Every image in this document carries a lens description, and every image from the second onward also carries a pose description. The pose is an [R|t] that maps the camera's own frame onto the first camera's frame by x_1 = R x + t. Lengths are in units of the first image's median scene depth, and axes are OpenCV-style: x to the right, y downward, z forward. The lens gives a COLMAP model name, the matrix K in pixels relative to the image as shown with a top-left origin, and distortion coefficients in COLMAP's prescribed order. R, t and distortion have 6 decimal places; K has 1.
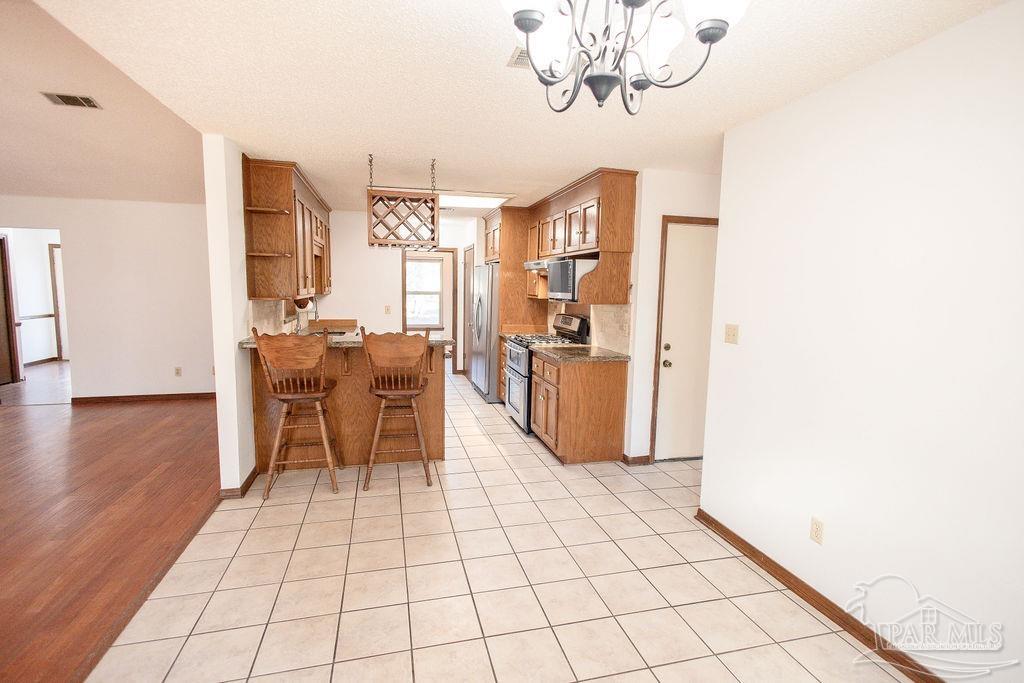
lens RADIAL K [[476.5, 0, 512.0], [0, 476.5, 341.5], [0, 0, 1]] dist [0.001900, -0.000408]
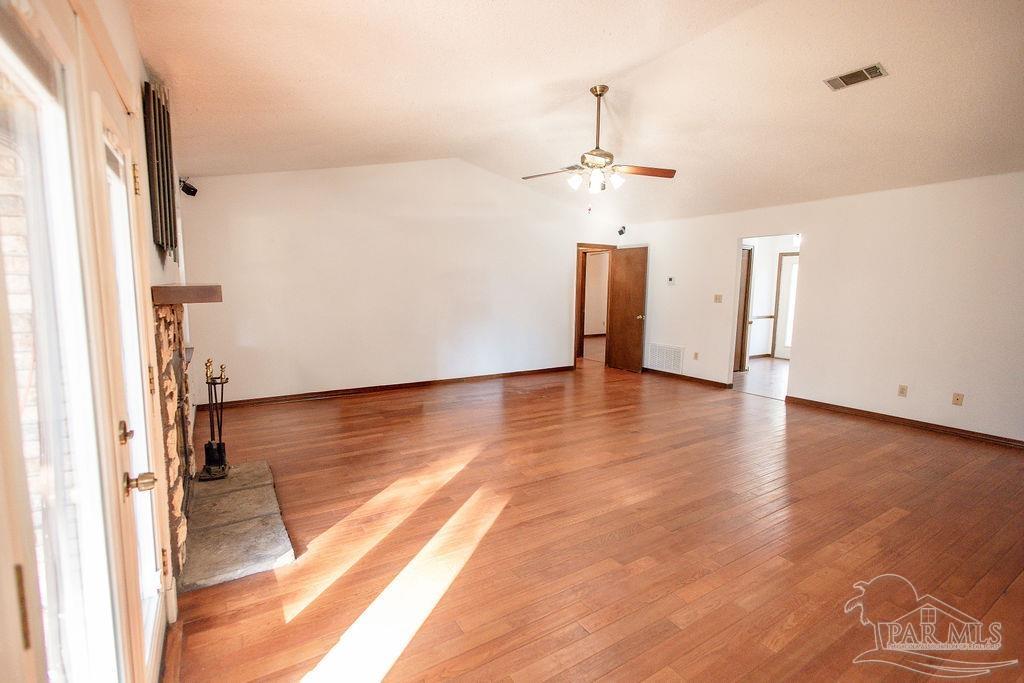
lens RADIAL K [[465.8, 0, 506.7], [0, 465.8, 336.8], [0, 0, 1]] dist [0.004811, -0.000178]
pose [[0.311389, 0.087197, -0.946274, -0.190711], [-0.115065, 0.991914, 0.053539, 0.008176], [0.943291, 0.092211, 0.318904, 0.109532]]
